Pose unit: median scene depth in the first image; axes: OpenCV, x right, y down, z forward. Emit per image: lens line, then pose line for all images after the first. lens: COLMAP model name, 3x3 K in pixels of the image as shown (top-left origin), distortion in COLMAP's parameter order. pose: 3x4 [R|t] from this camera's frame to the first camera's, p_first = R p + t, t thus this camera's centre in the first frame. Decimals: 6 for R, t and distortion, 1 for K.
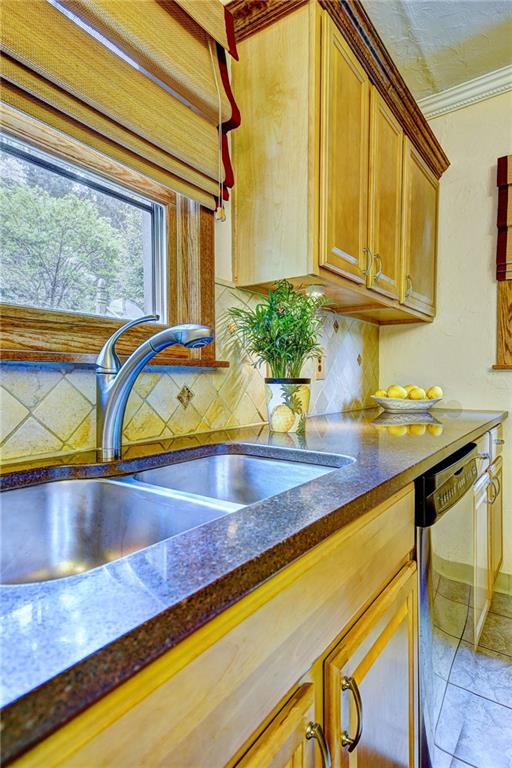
lens RADIAL K [[437.9, 0, 256.1], [0, 437.9, 387.4], [0, 0, 1]] dist [0.015319, -0.001989]
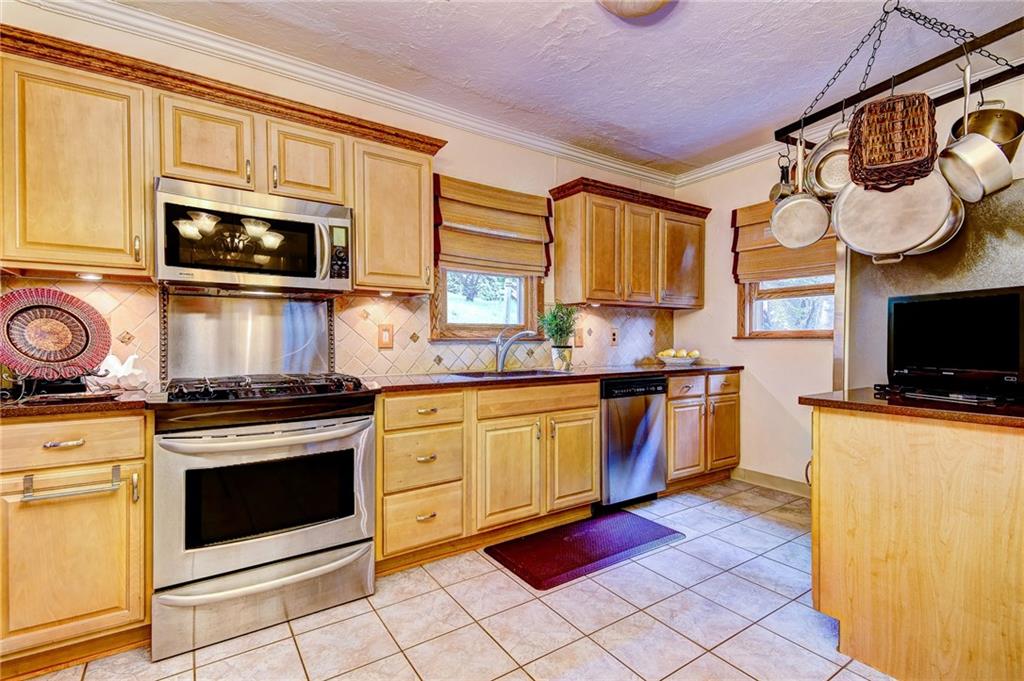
lens RADIAL K [[476.0, 0, 510.1], [0, 476.0, 352.3], [0, 0, 1]] dist [0.004370, -0.000829]
pose [[0.935664, 0.007151, -0.352819, 0.675056], [-0.006179, 0.999973, 0.003882, 0.007236], [0.352838, -0.001452, 0.935683, -1.553475]]
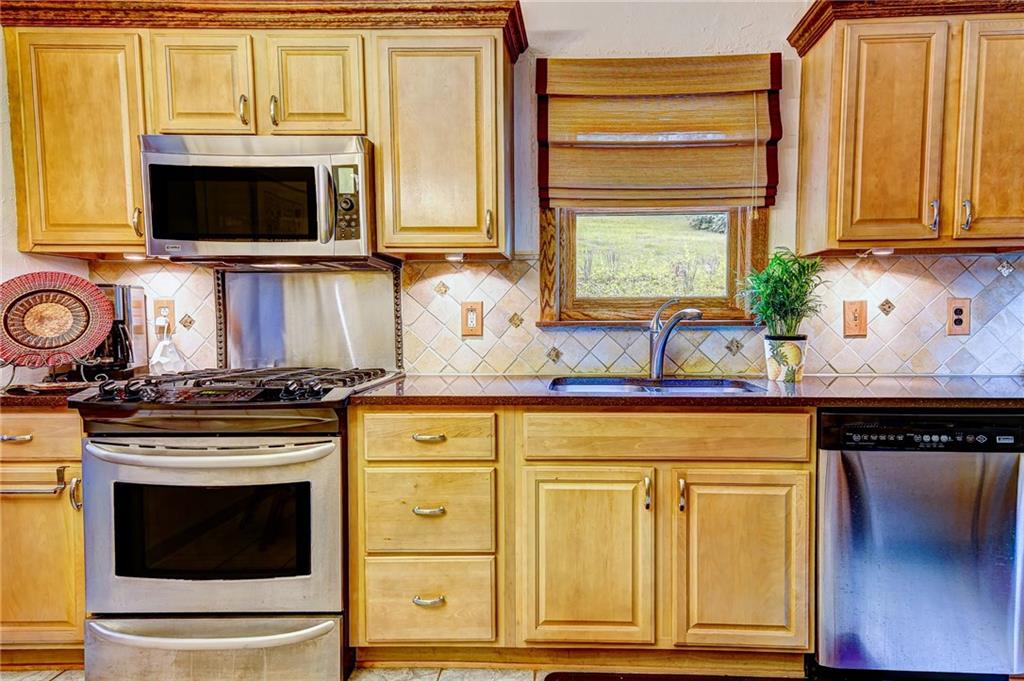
lens RADIAL K [[612.2, 0, 512.1], [0, 612.2, 356.9], [0, 0, 1]] dist [0.039192, 0.000498]
pose [[0.548920, 0.052675, -0.834214, 1.072467], [-0.016198, 0.998495, 0.052389, -0.037750], [0.835718, -0.015245, 0.548947, -0.660891]]
